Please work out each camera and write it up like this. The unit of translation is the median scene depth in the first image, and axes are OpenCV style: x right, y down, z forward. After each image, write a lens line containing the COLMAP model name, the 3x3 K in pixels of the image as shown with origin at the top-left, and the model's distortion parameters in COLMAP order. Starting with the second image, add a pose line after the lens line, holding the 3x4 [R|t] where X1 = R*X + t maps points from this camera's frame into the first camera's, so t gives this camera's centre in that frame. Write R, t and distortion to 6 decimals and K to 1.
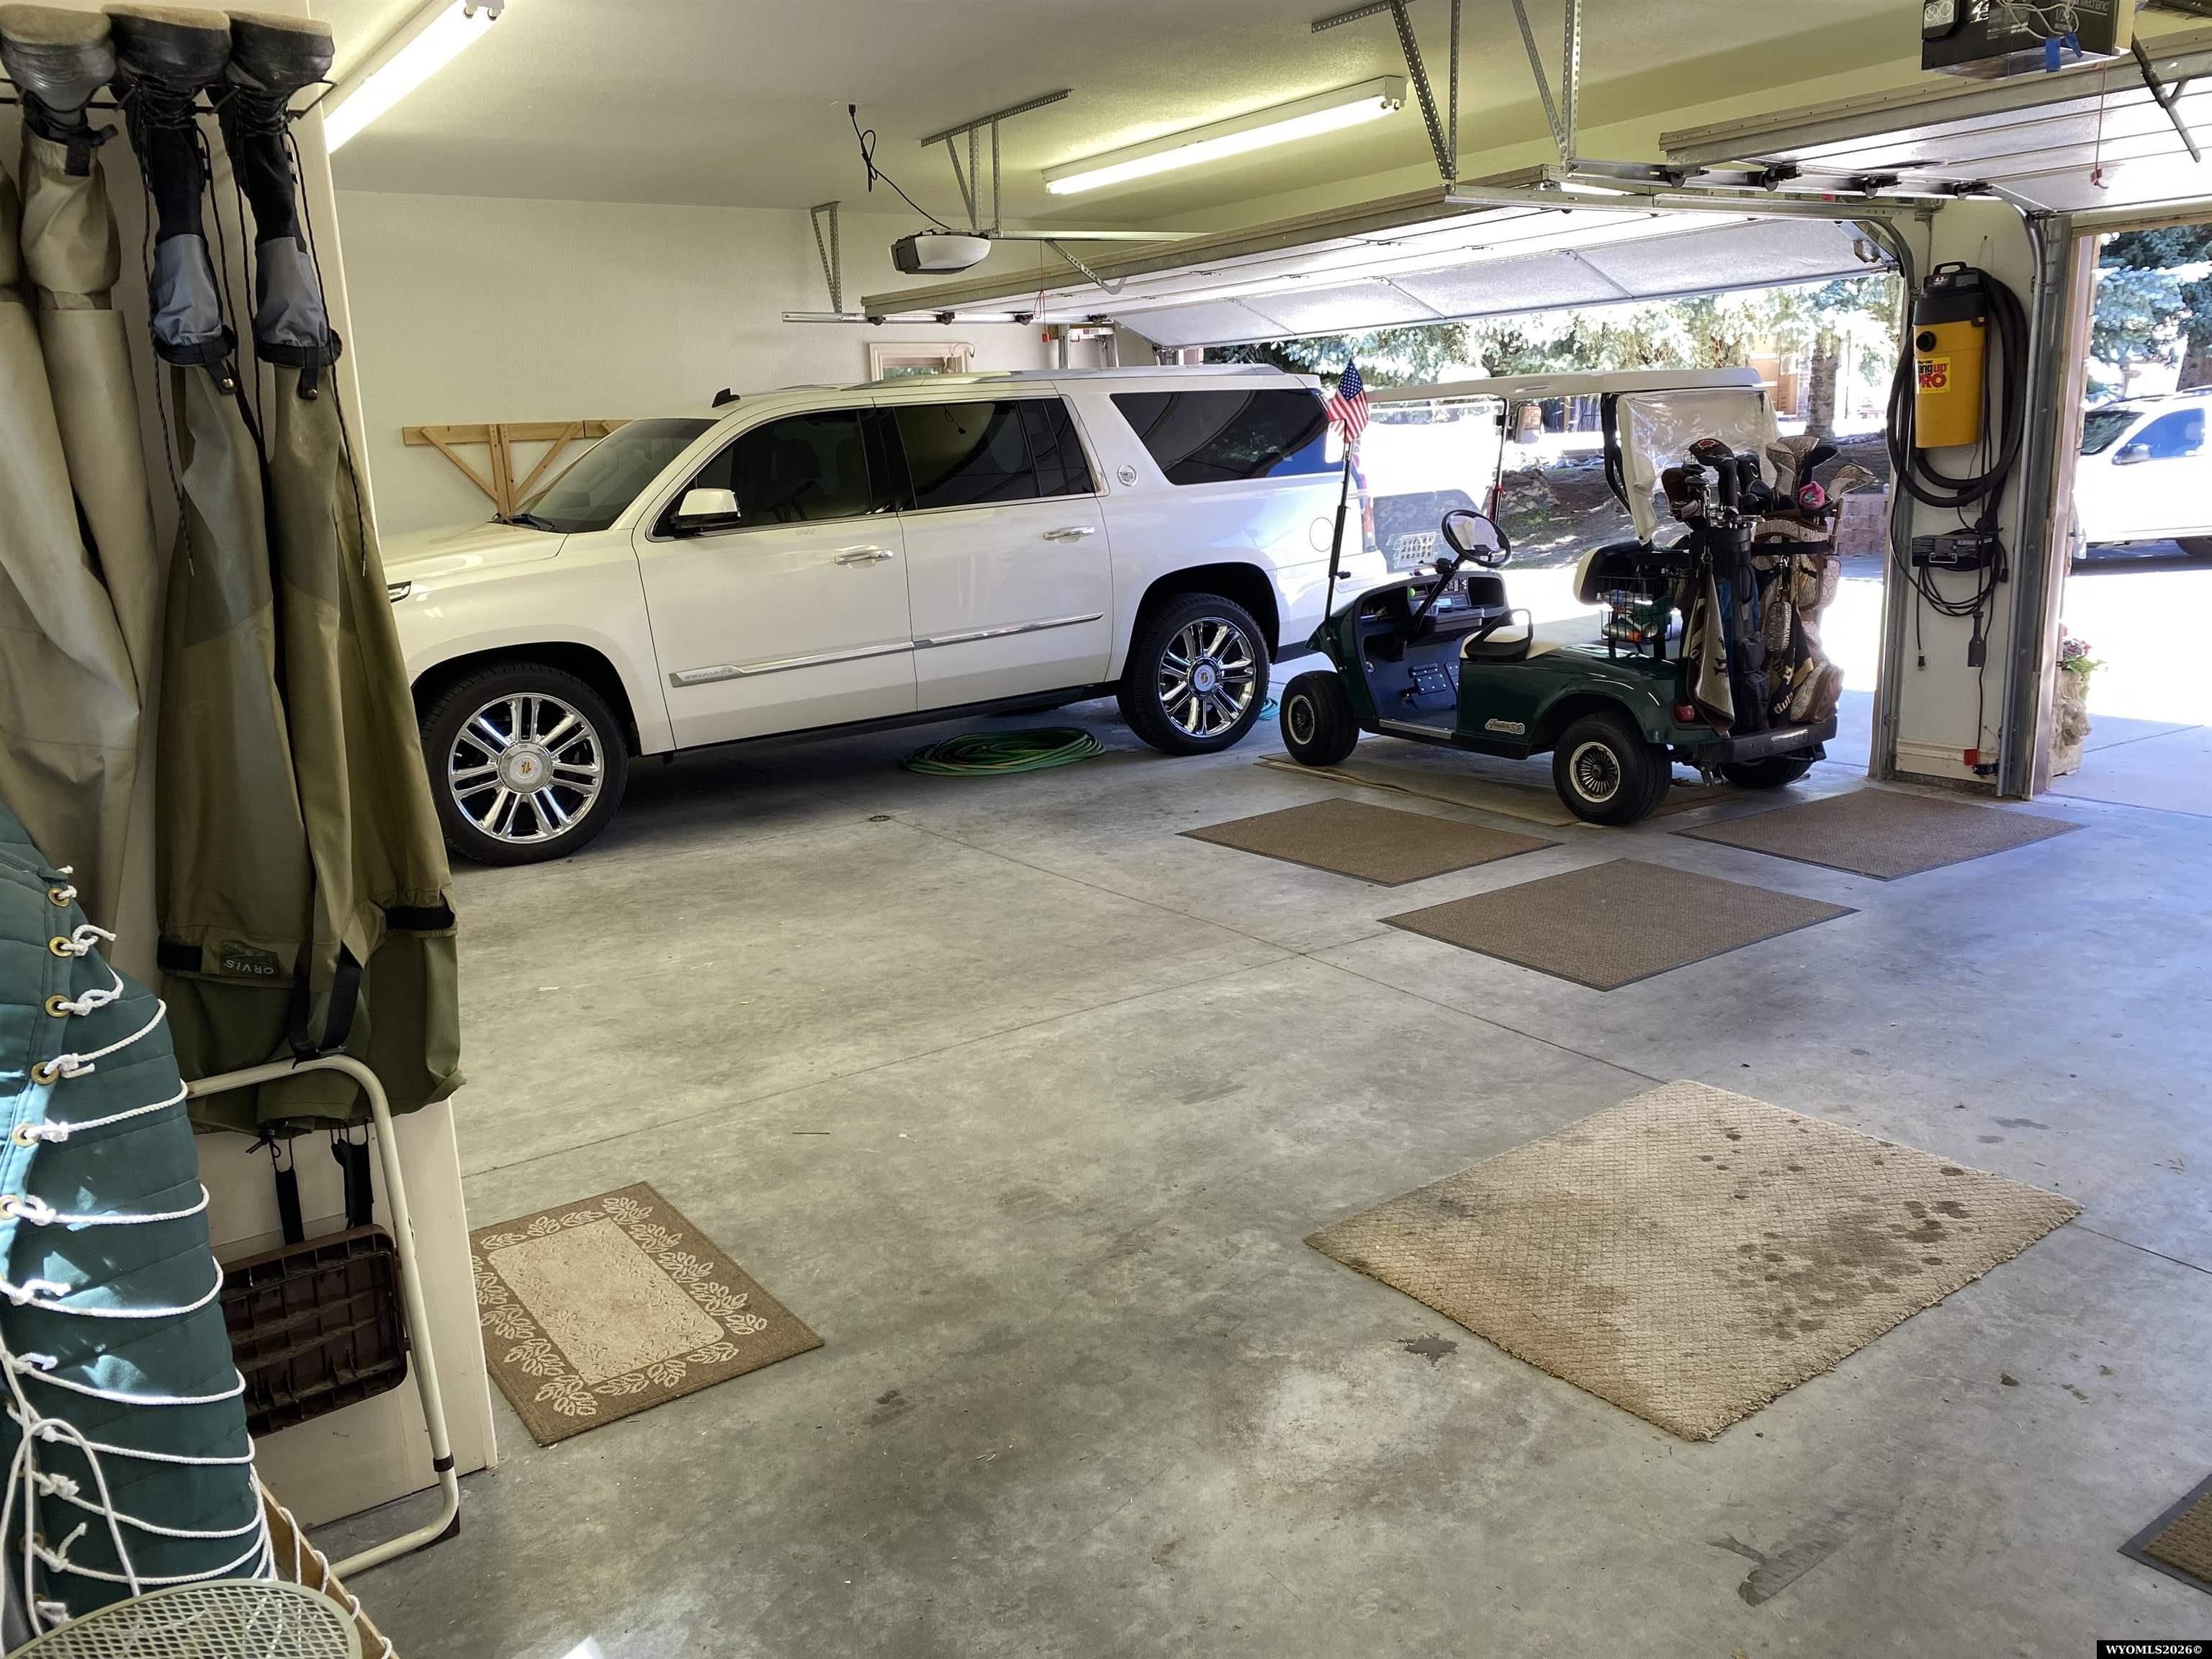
lens RADIAL K [[1681.5, 0, 1106.0], [0, 1681.5, 829.5], [0, 0, 1]] dist [-0.028659, -0.001411]
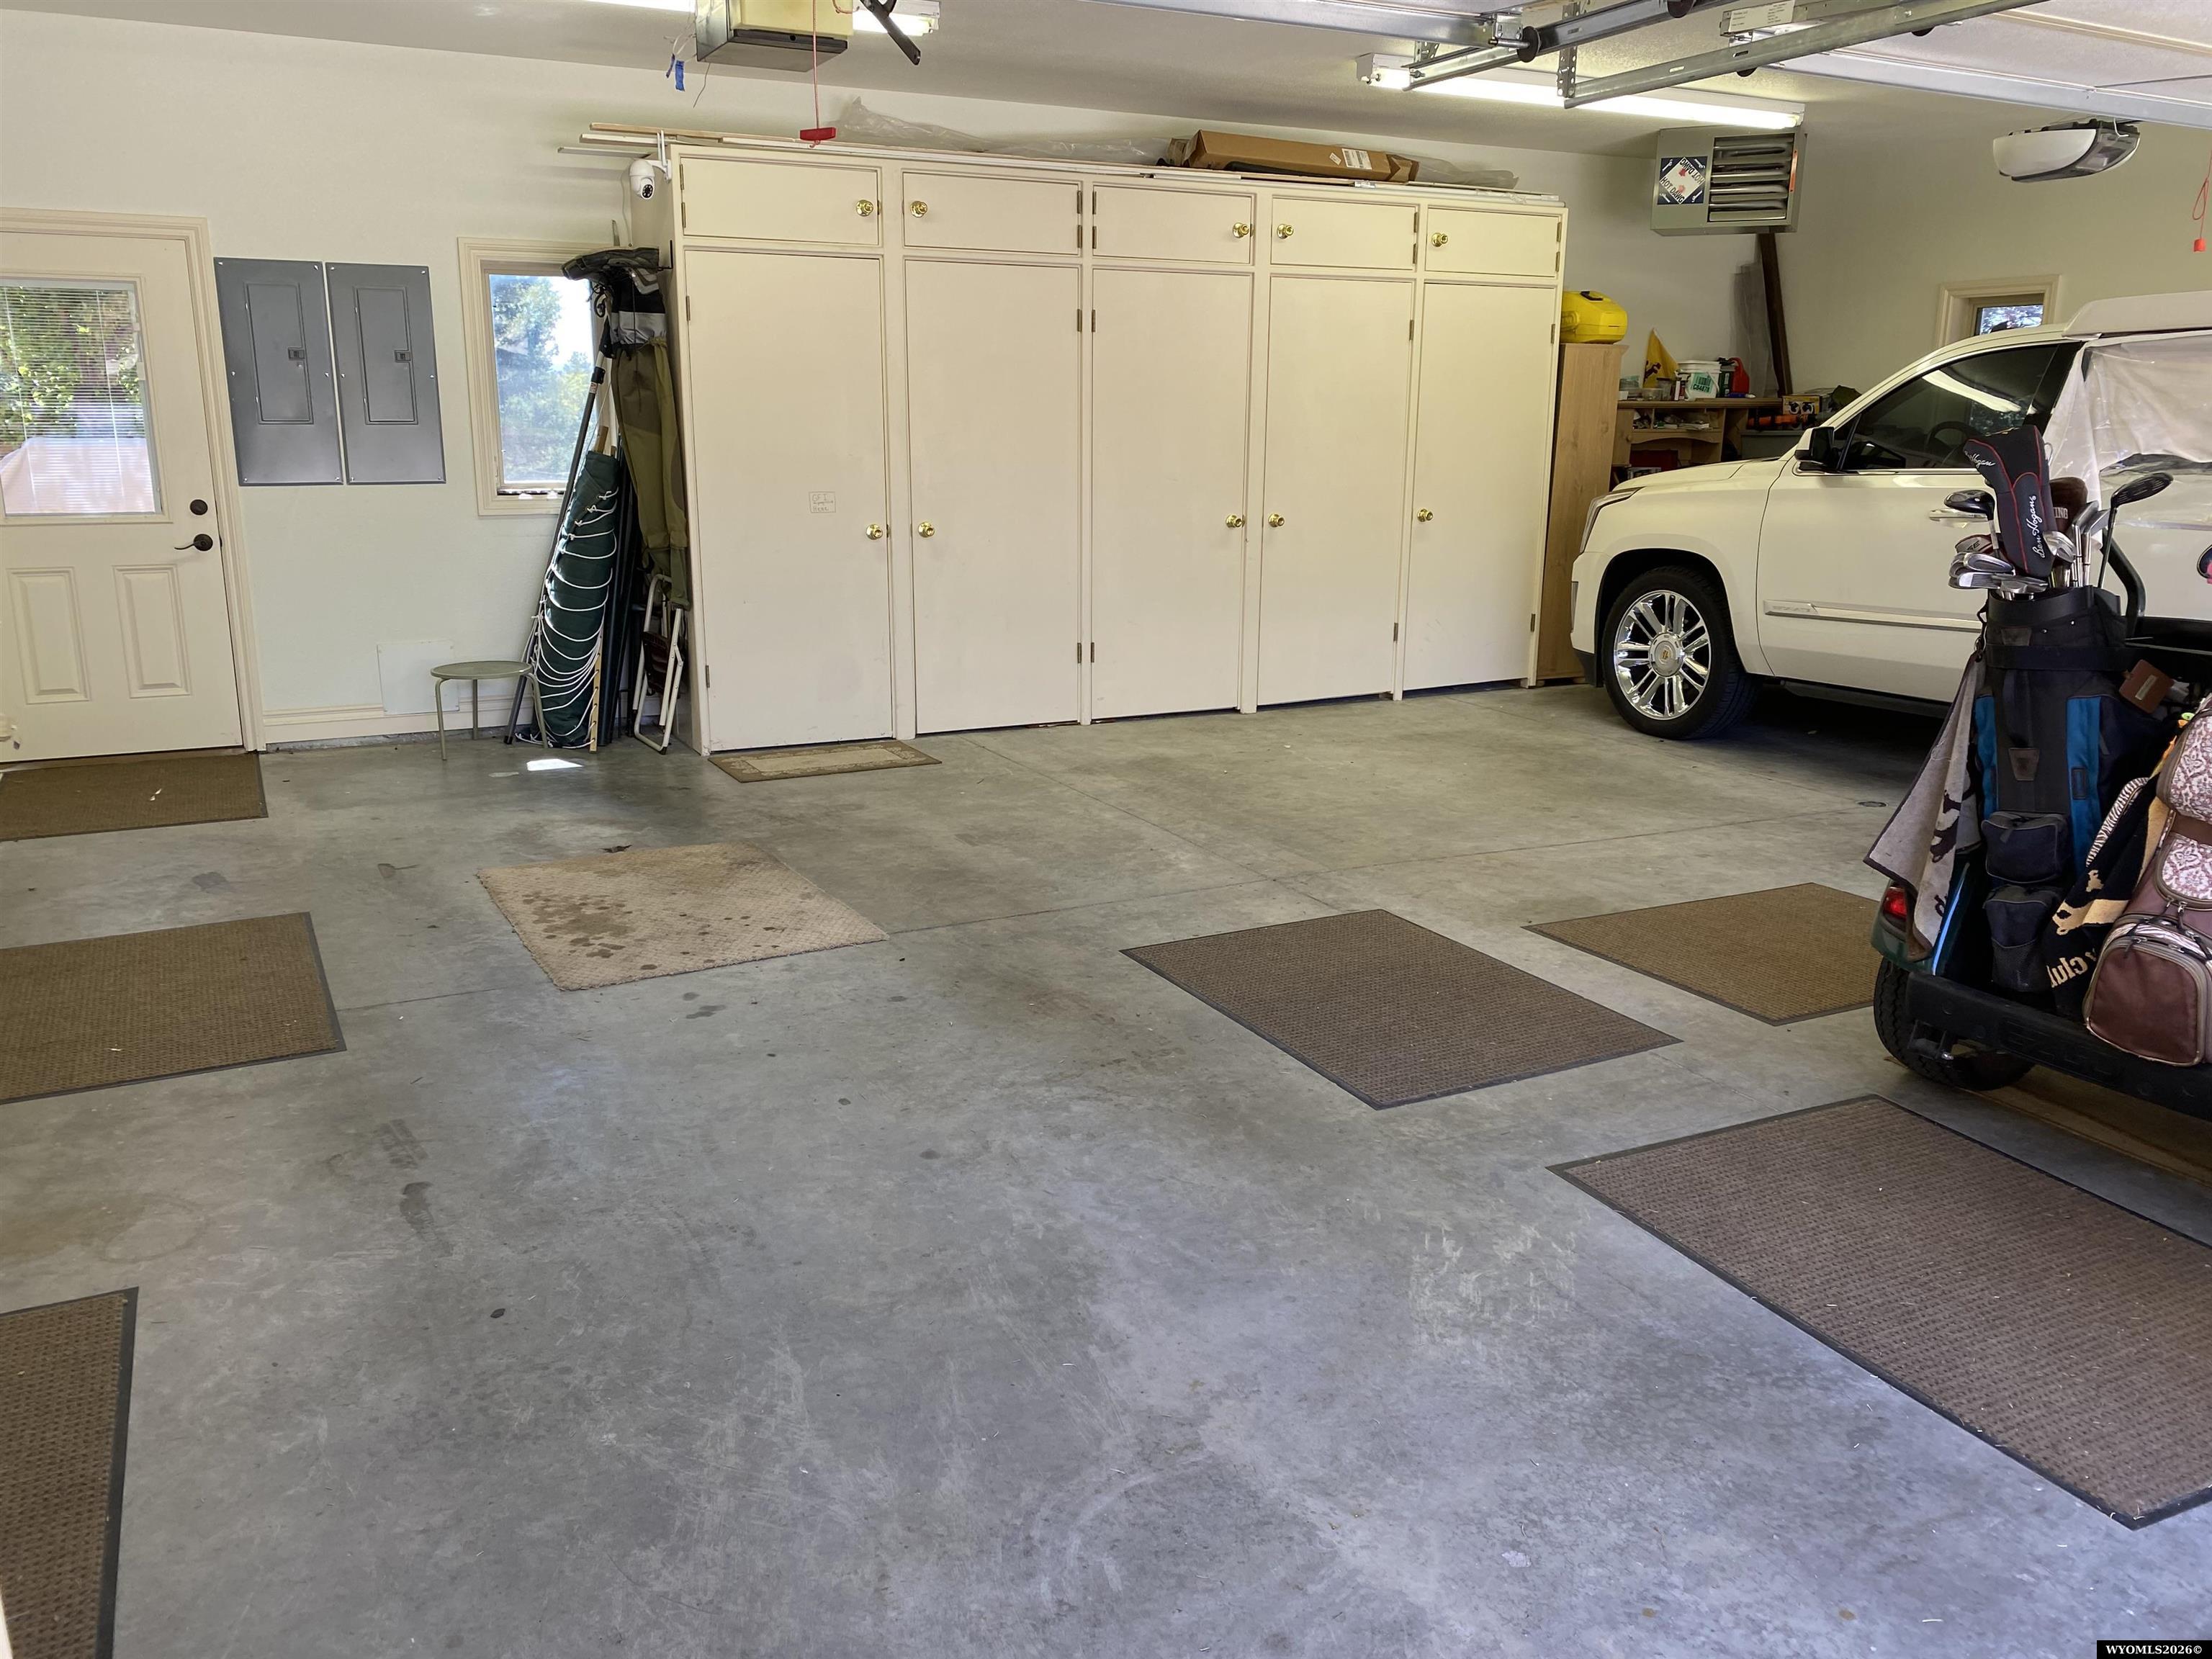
lens RADIAL K [[1733.5, 0, 1106.0], [0, 1733.5, 829.5], [0, 0, 1]] dist [0.115340, -0.000937]
pose [[-0.132799, 0.273952, -0.952531, 1.325693], [-0.225723, 0.927429, 0.298203, -0.295233], [0.965098, 0.254609, -0.061324, 1.067967]]
